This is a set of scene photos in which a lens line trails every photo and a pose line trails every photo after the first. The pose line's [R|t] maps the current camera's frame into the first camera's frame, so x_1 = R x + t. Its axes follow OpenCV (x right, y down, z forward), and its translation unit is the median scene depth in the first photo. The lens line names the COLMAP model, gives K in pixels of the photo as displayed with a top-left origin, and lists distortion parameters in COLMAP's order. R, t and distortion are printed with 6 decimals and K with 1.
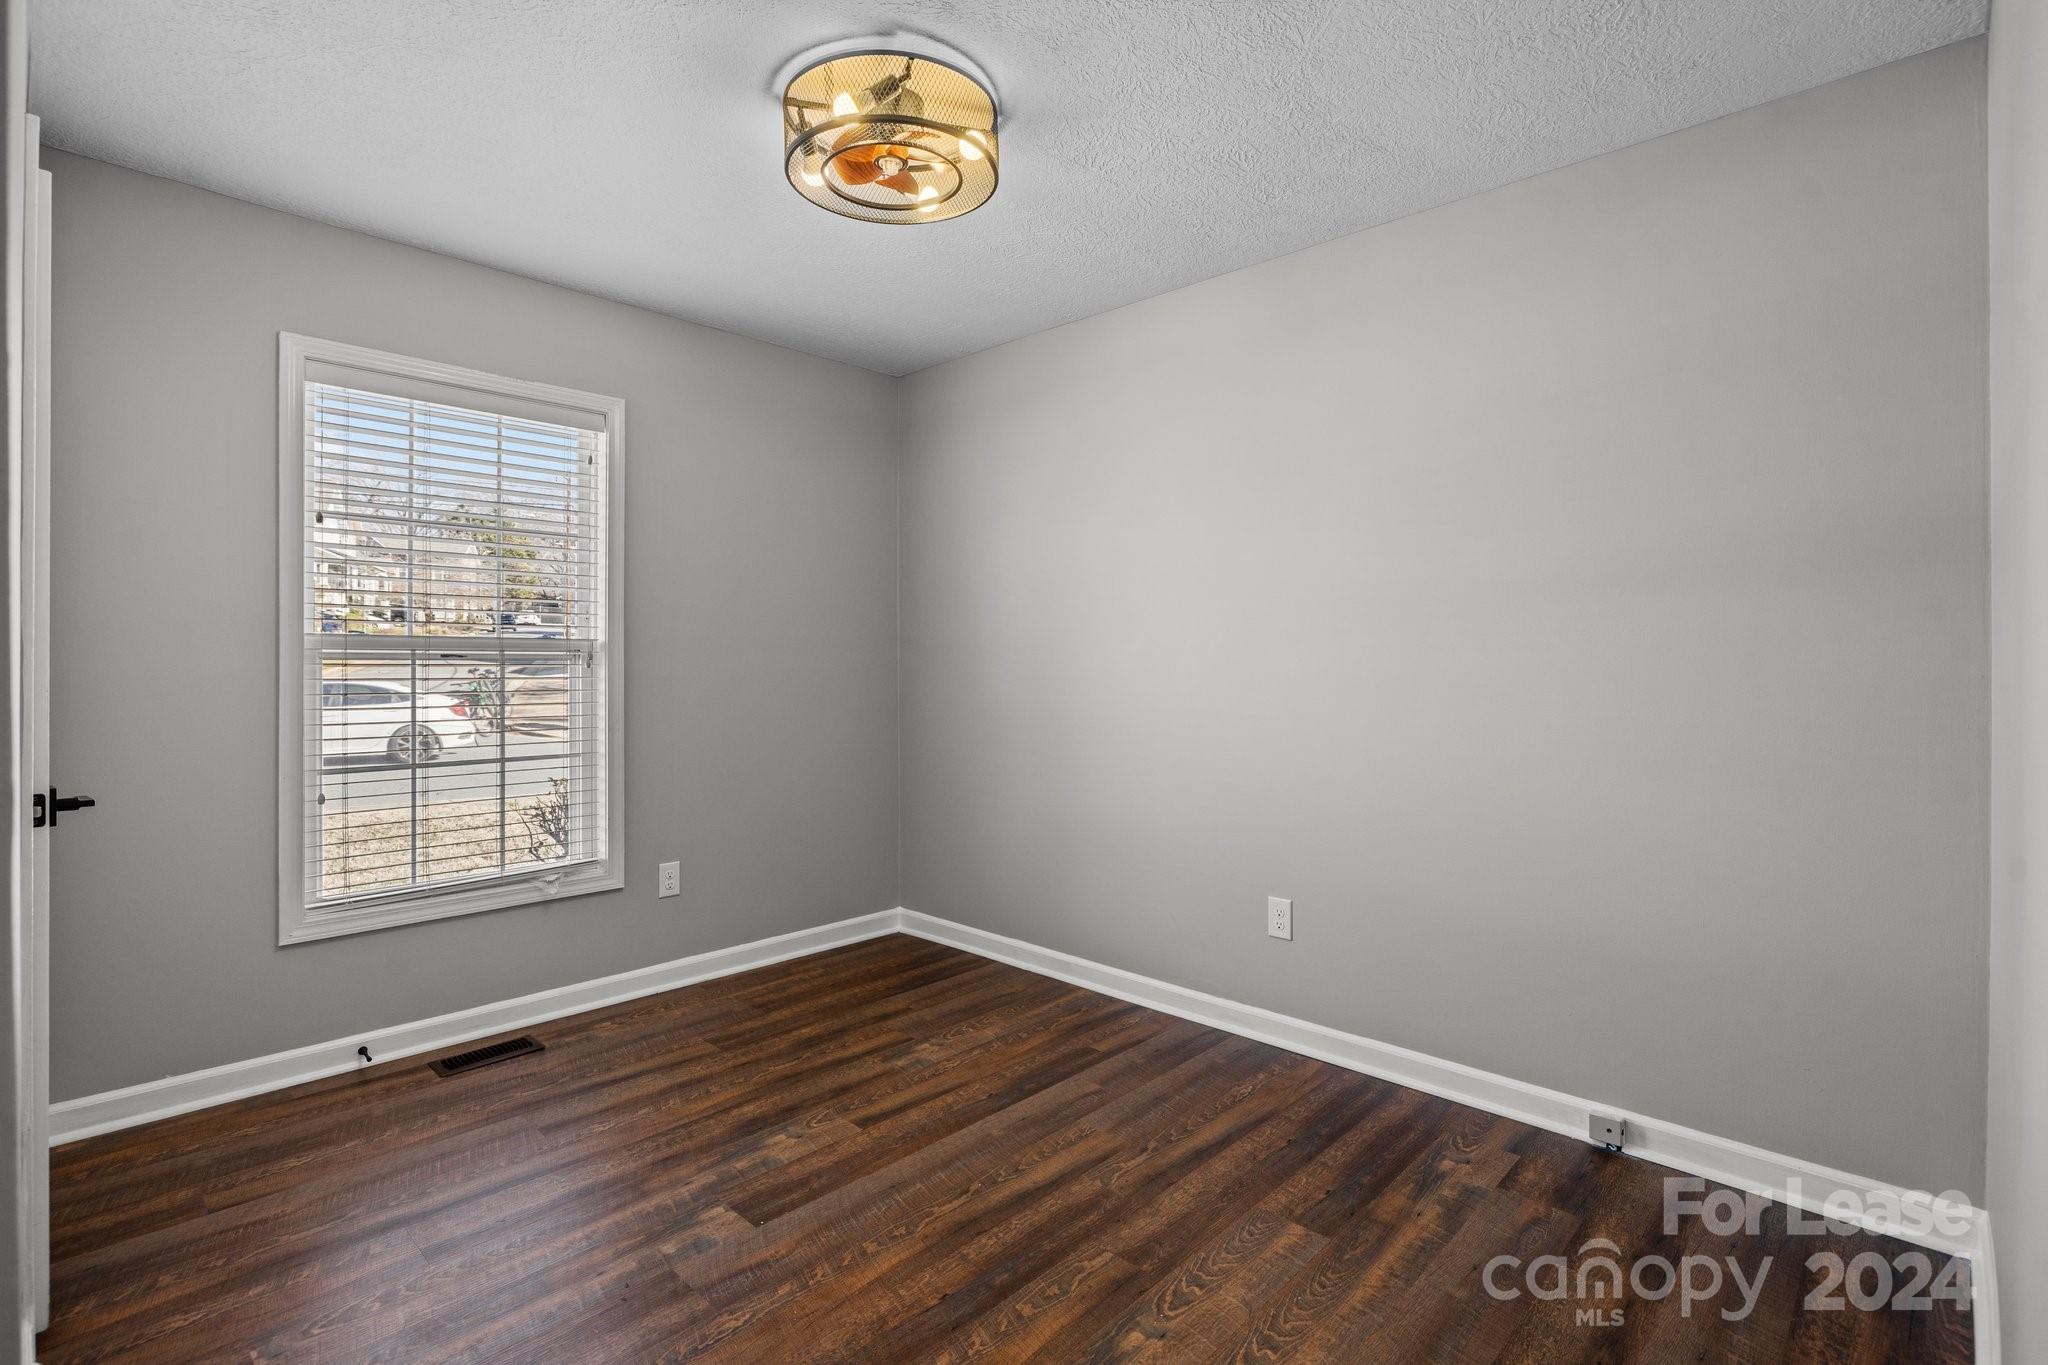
lens RADIAL K [[972.1, 0, 1032.6], [0, 972.1, 676.7], [0, 0, 1]] dist [-0.007245, 0.000147]
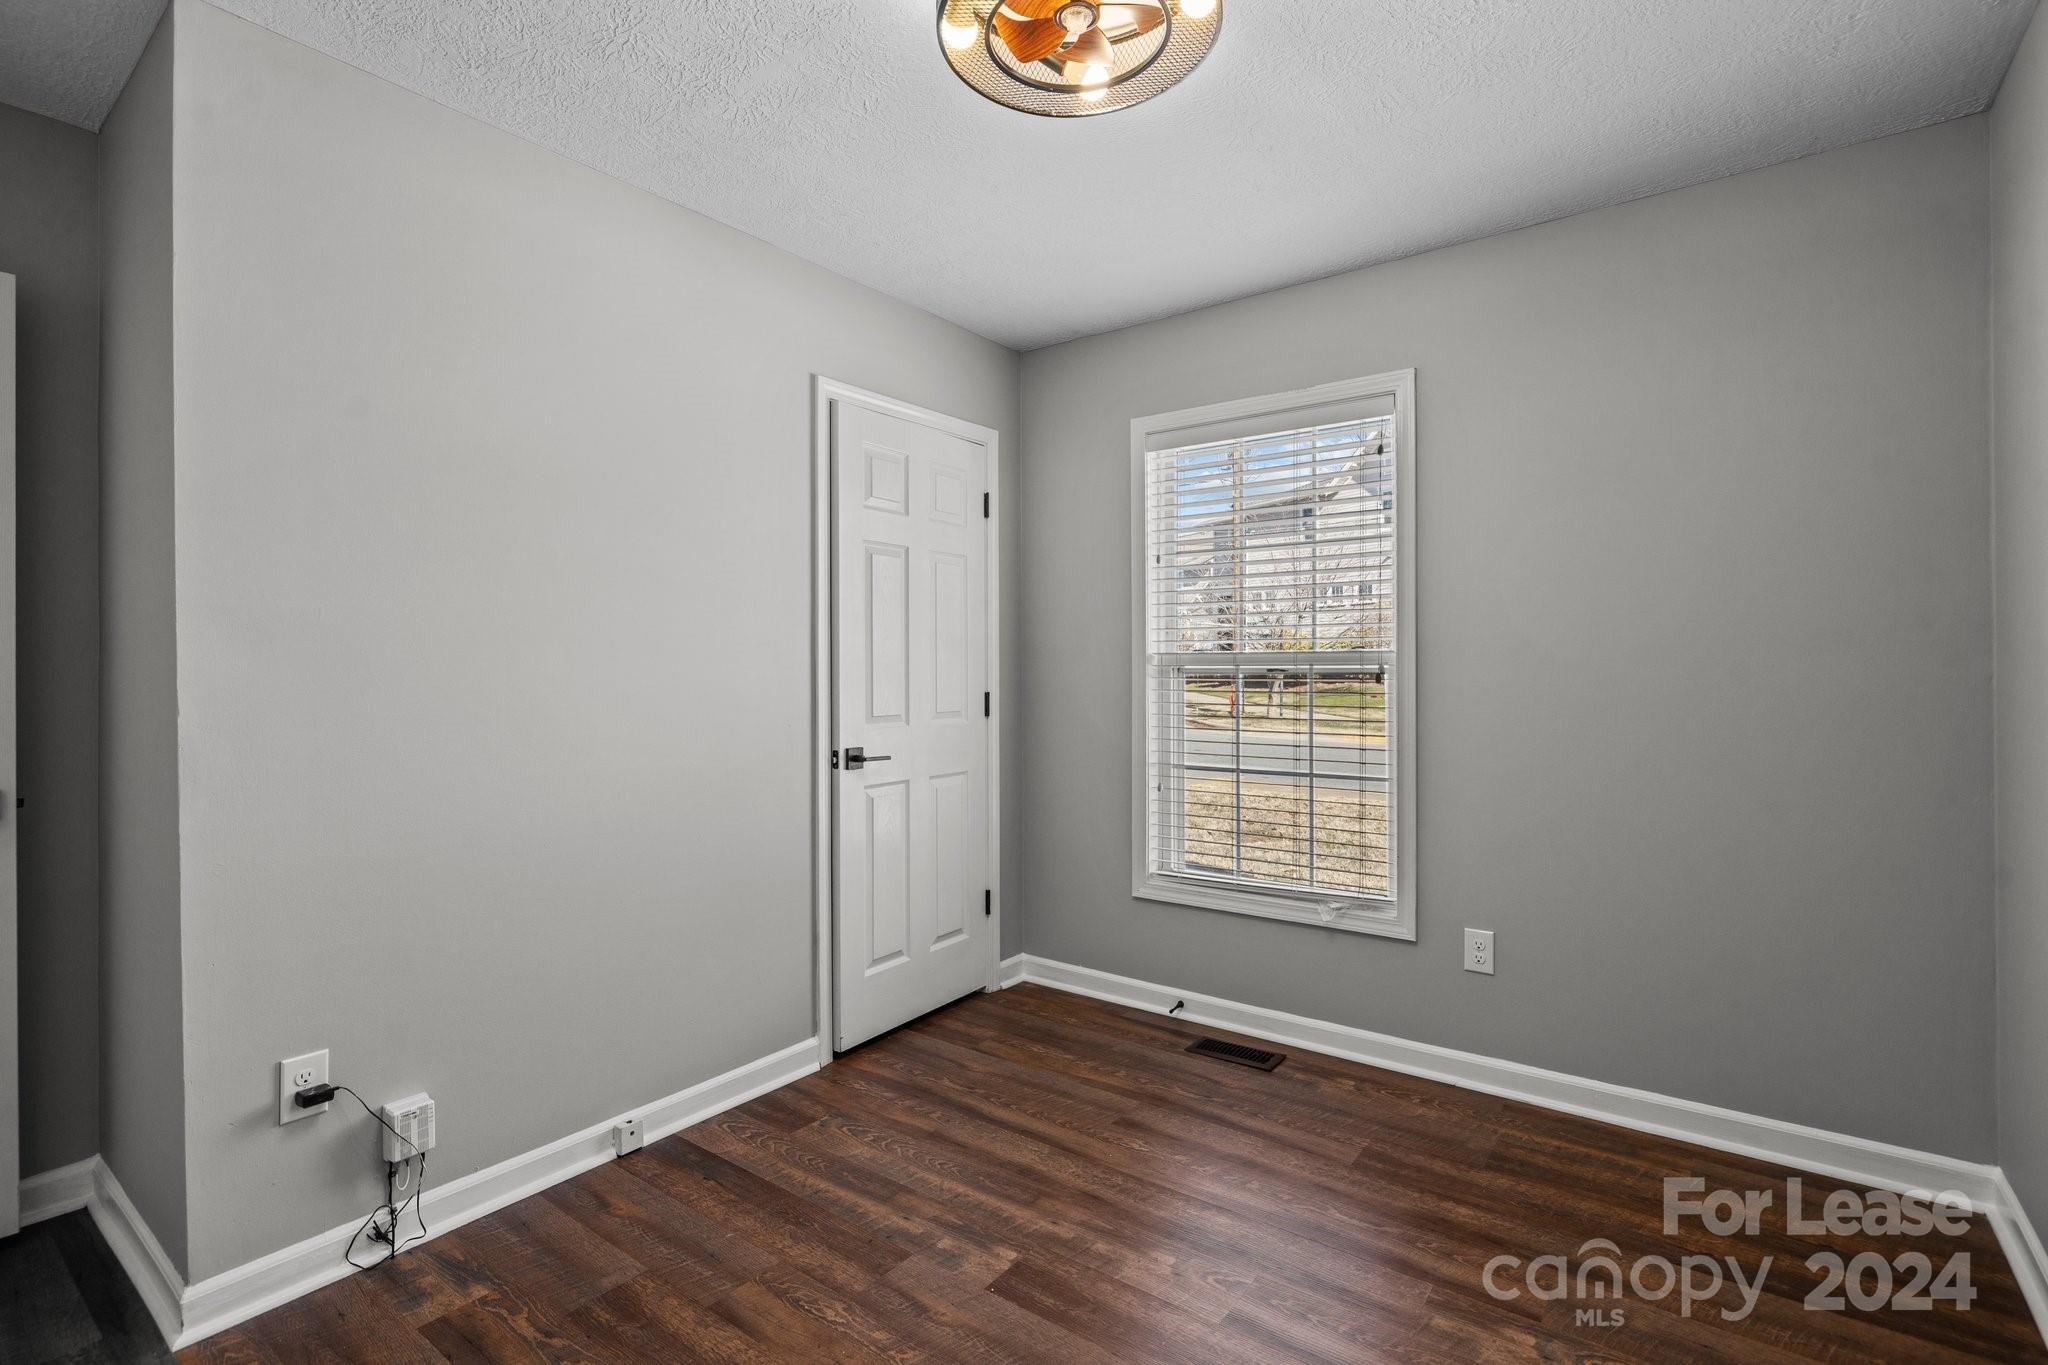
lens RADIAL K [[972.1, 0, 1041.2], [0, 972.1, 686.7], [0, 0, 1]] dist [-0.007245, 0.000147]
pose [[0.095656, 0.010865, -0.995355, 0.459878], [-0.013543, 0.999862, 0.009612, -0.011122], [0.995322, 0.012560, 0.095790, 0.694587]]
